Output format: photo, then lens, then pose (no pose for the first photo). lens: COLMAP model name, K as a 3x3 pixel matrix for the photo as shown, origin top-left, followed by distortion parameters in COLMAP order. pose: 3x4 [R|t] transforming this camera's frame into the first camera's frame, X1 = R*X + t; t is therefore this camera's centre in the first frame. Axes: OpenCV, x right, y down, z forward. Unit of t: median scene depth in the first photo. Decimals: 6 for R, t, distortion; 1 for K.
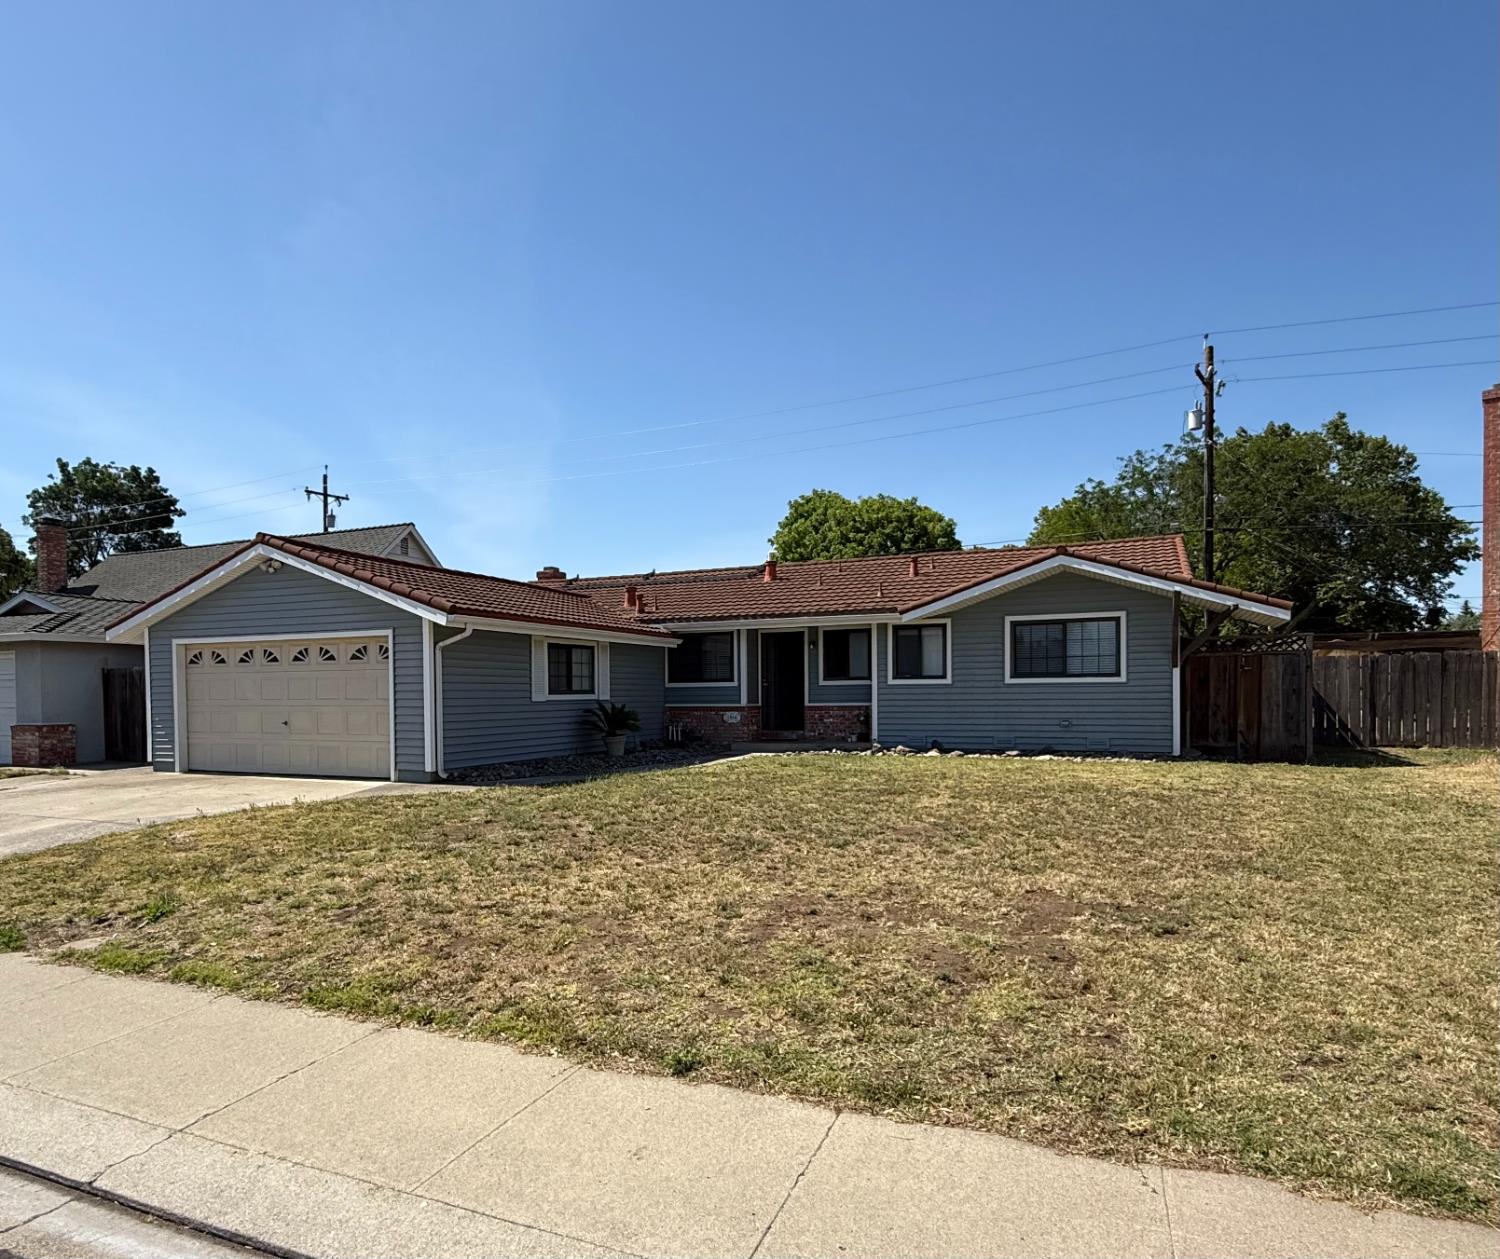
lens RADIAL K [[928.4, 0, 710.7], [0, 928.4, 696.6], [0, 0, 1]] dist [0.003275, 0.002865]
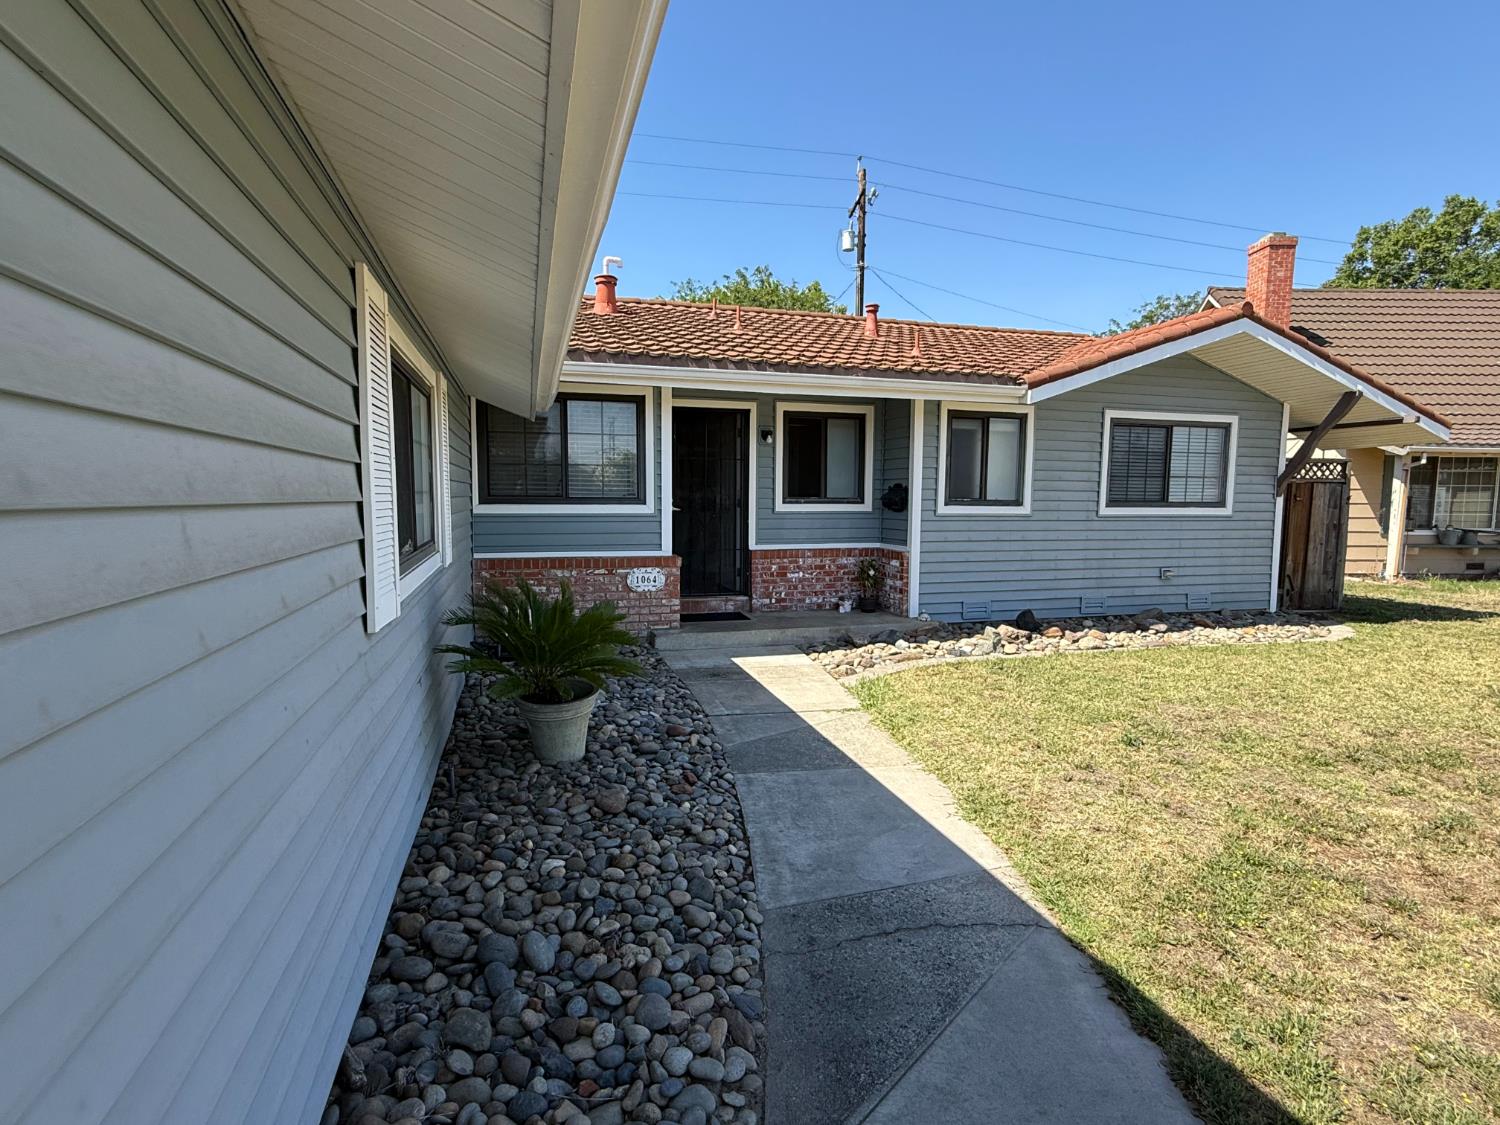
lens RADIAL K [[748.4, 0, 749.5], [0, 748.4, 555.3], [0, 0, 1]] dist [0.019112, 0.000201]
pose [[0.744394, -0.037945, 0.666661, -0.210551], [-0.013721, 0.997304, 0.072087, -0.020281], [-0.667599, -0.062808, 0.741867, 0.761370]]
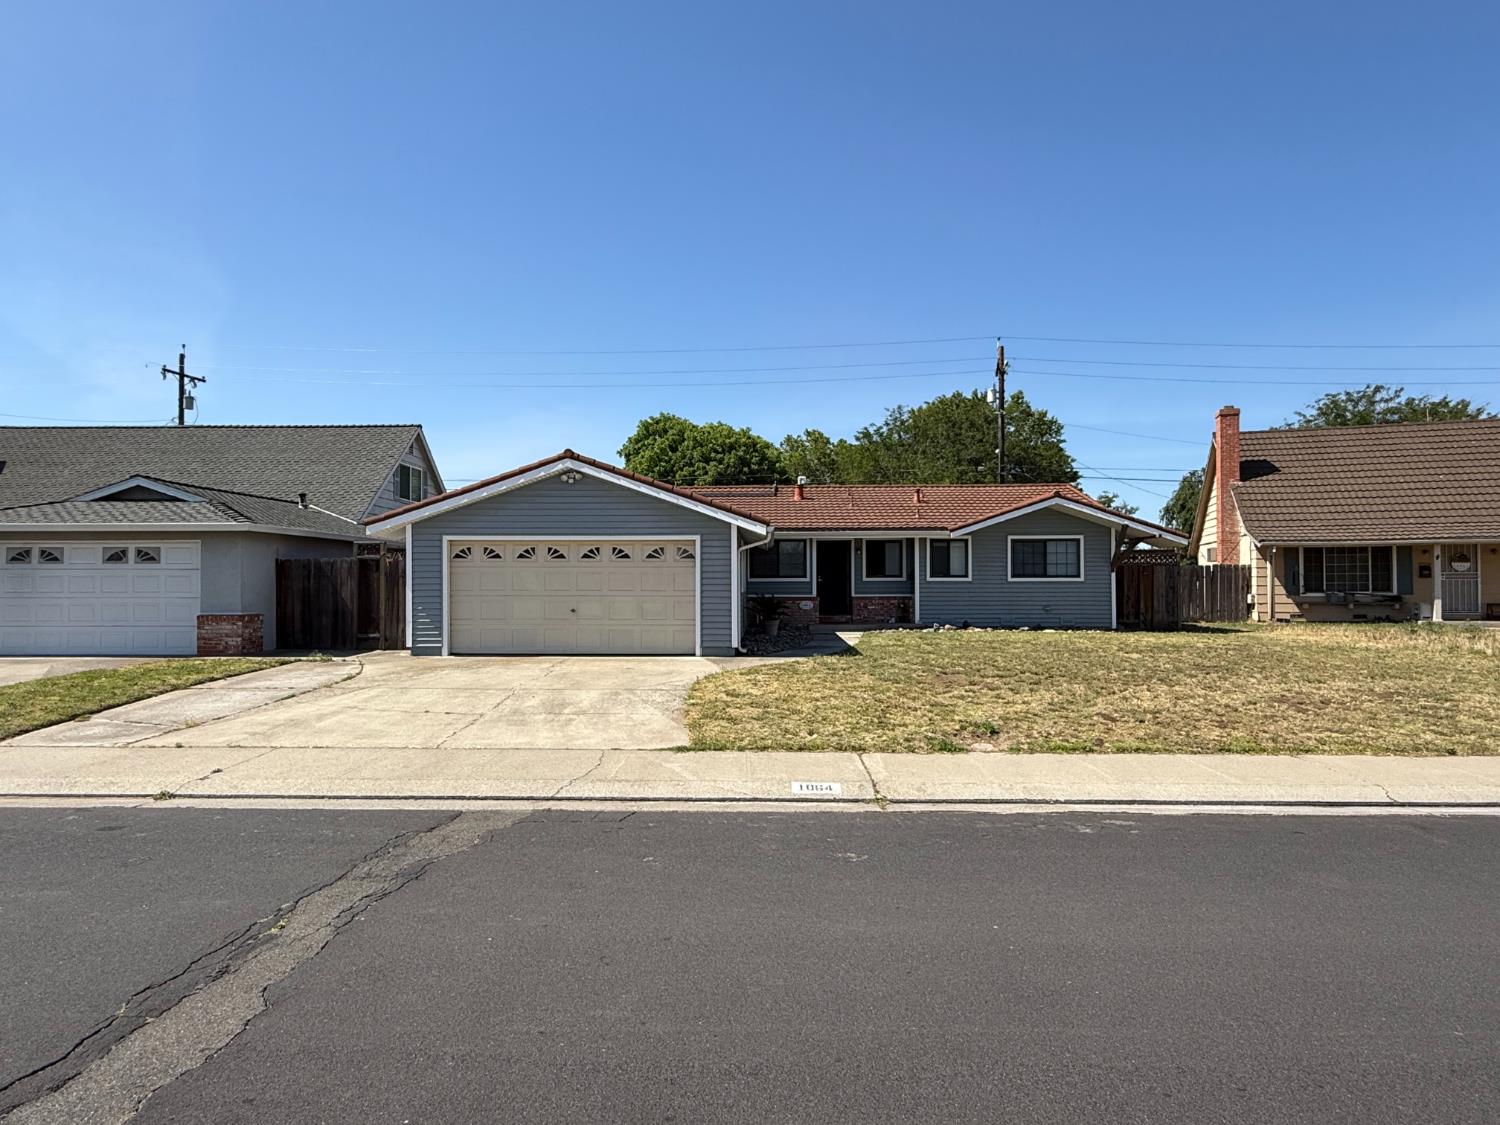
lens RADIAL K [[848.5, 0, 741.9], [0, 848.5, 568.6], [0, 0, 1]] dist [-0.001992, 0.002405]
pose [[0.918451, 0.014102, 0.395282, -0.588788], [-0.005057, 0.999701, -0.023915, 0.000001], [-0.395502, 0.019966, 0.918248, -0.062434]]
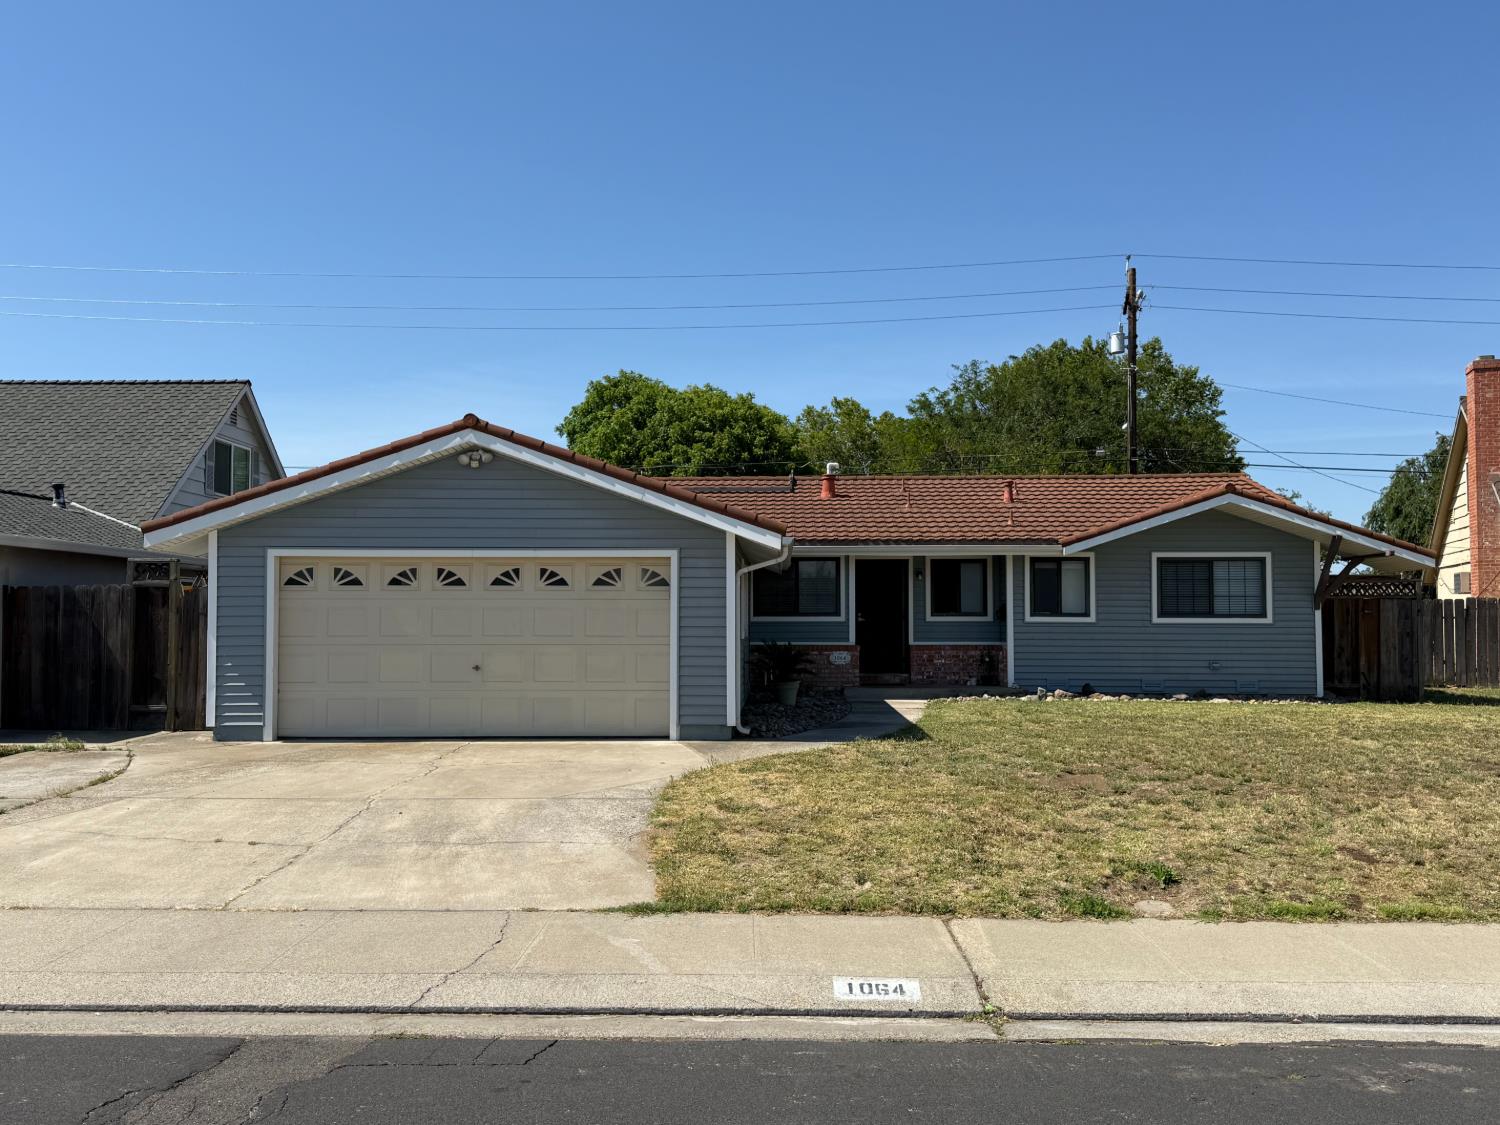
lens RADIAL K [[1228.0, 0, 743.6], [0, 1228.0, 562.6], [0, 0, 1]] dist [0.095596, -0.104832]
pose [[0.917002, 0.028898, 0.397835, -0.563303], [-0.007365, 0.998429, -0.055548, -0.002131], [-0.398815, 0.048008, 0.915774, 0.002849]]
